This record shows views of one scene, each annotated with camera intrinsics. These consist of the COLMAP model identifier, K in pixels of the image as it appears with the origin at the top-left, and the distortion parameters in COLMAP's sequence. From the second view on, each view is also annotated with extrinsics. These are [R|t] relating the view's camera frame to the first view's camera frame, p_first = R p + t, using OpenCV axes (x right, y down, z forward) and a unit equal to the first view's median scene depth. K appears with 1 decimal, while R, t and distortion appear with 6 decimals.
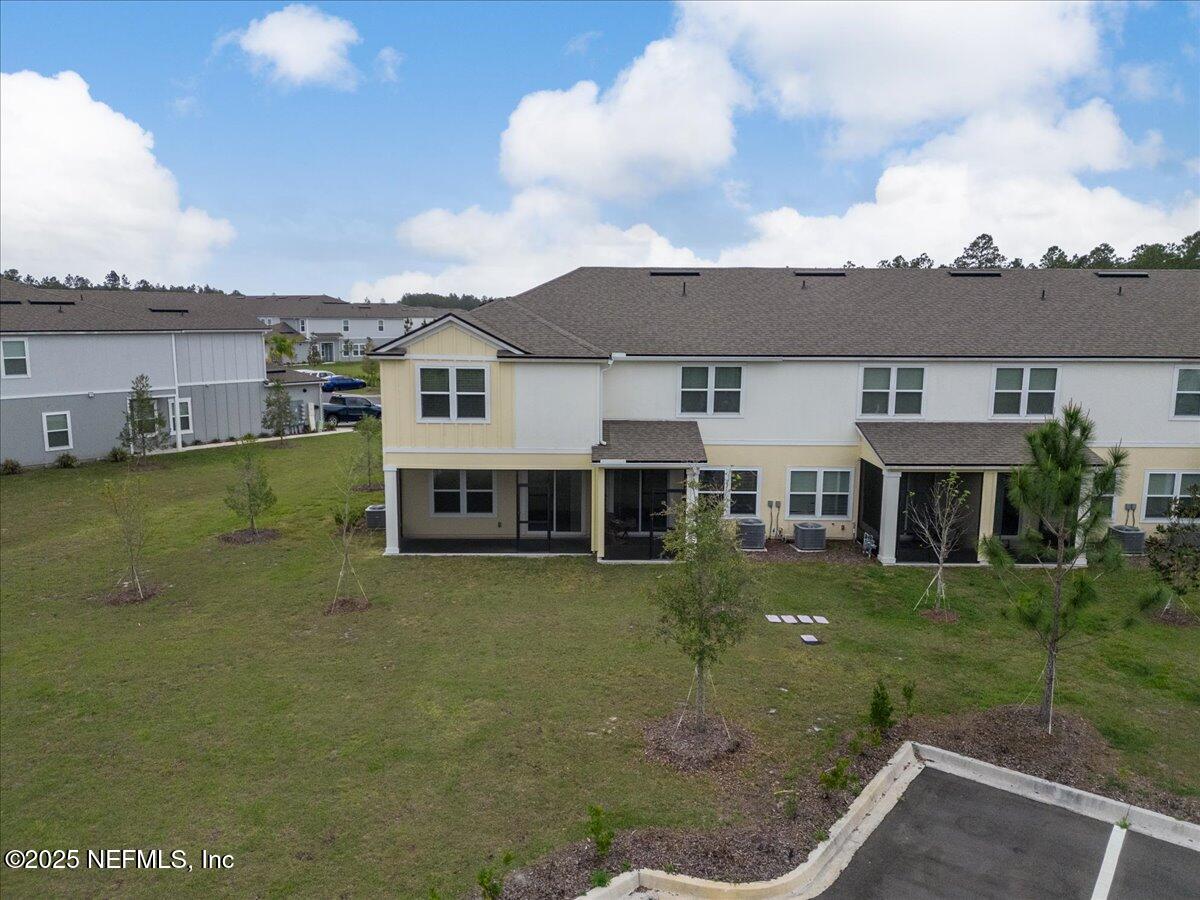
lens RADIAL K [[832.0, 0, 603.4], [0, 832.0, 447.4], [0, 0, 1]] dist [0.064306, -0.079408]
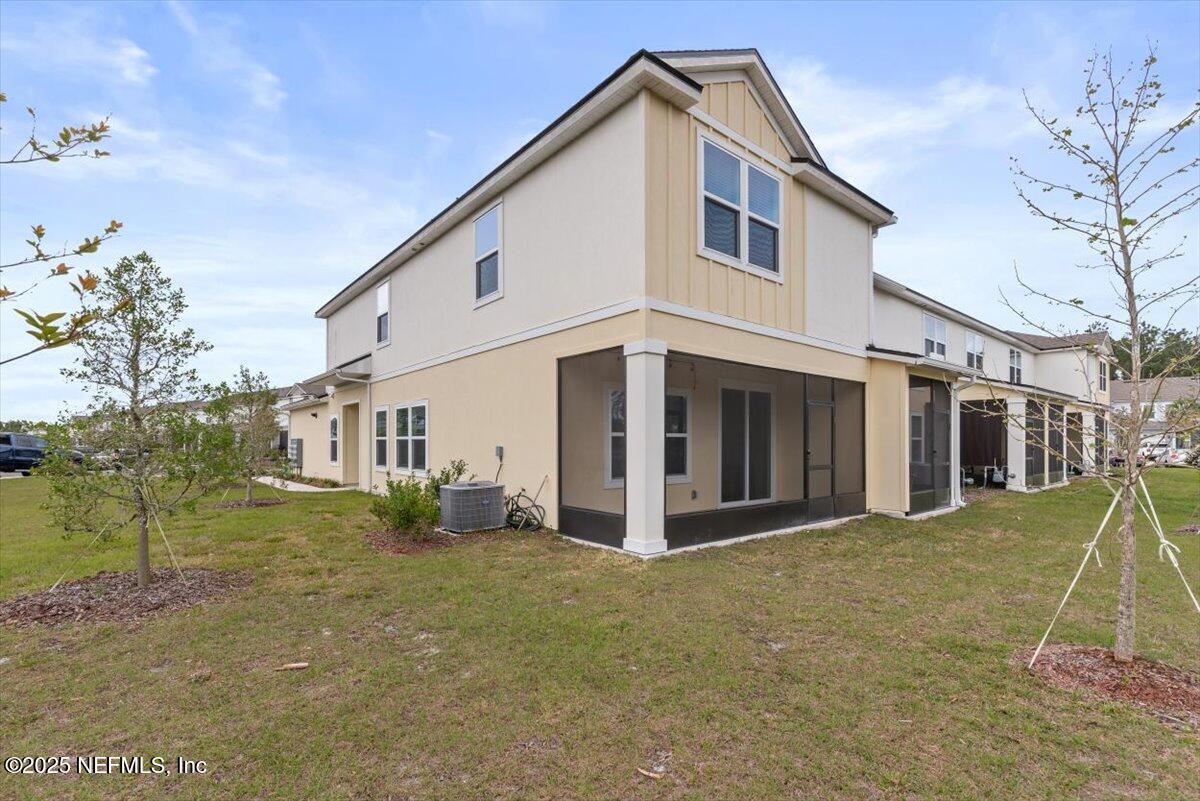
lens RADIAL K [[538.2, 0, 598.0], [0, 538.2, 442.3], [0, 0, 1]] dist [-0.002209, -0.000363]
pose [[0.783523, -0.011864, 0.621249, -0.438405], [0.105194, 0.987918, -0.113805, 0.098183], [-0.612393, 0.154520, 0.775305, 0.790887]]
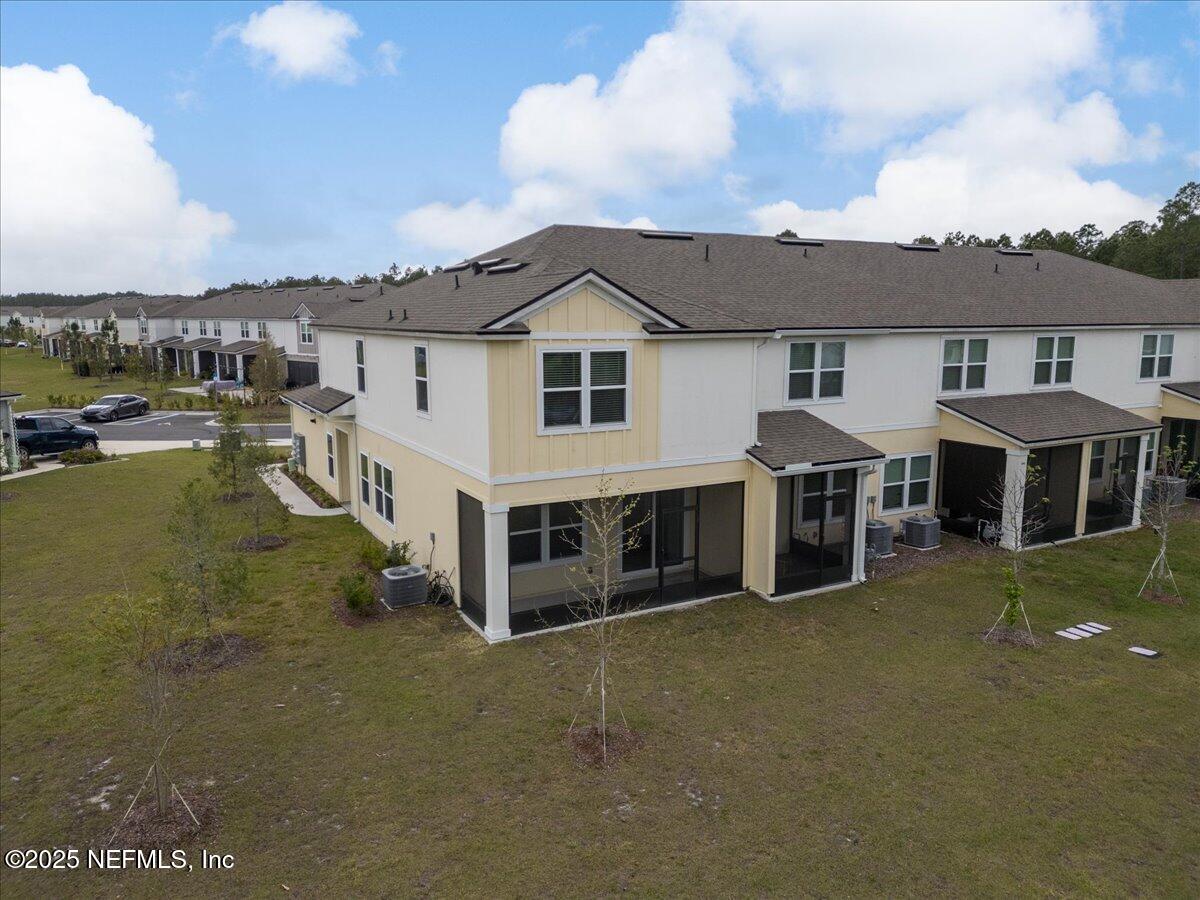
lens RADIAL K [[832.0, 0, 603.4], [0, 832.0, 447.4], [0, 0, 1]] dist [0.064306, -0.079408]
pose [[0.883587, -0.081080, 0.461195, -0.465548], [0.080427, 0.996537, 0.021108, -0.029080], [-0.461309, 0.018442, 0.887048, 0.378487]]
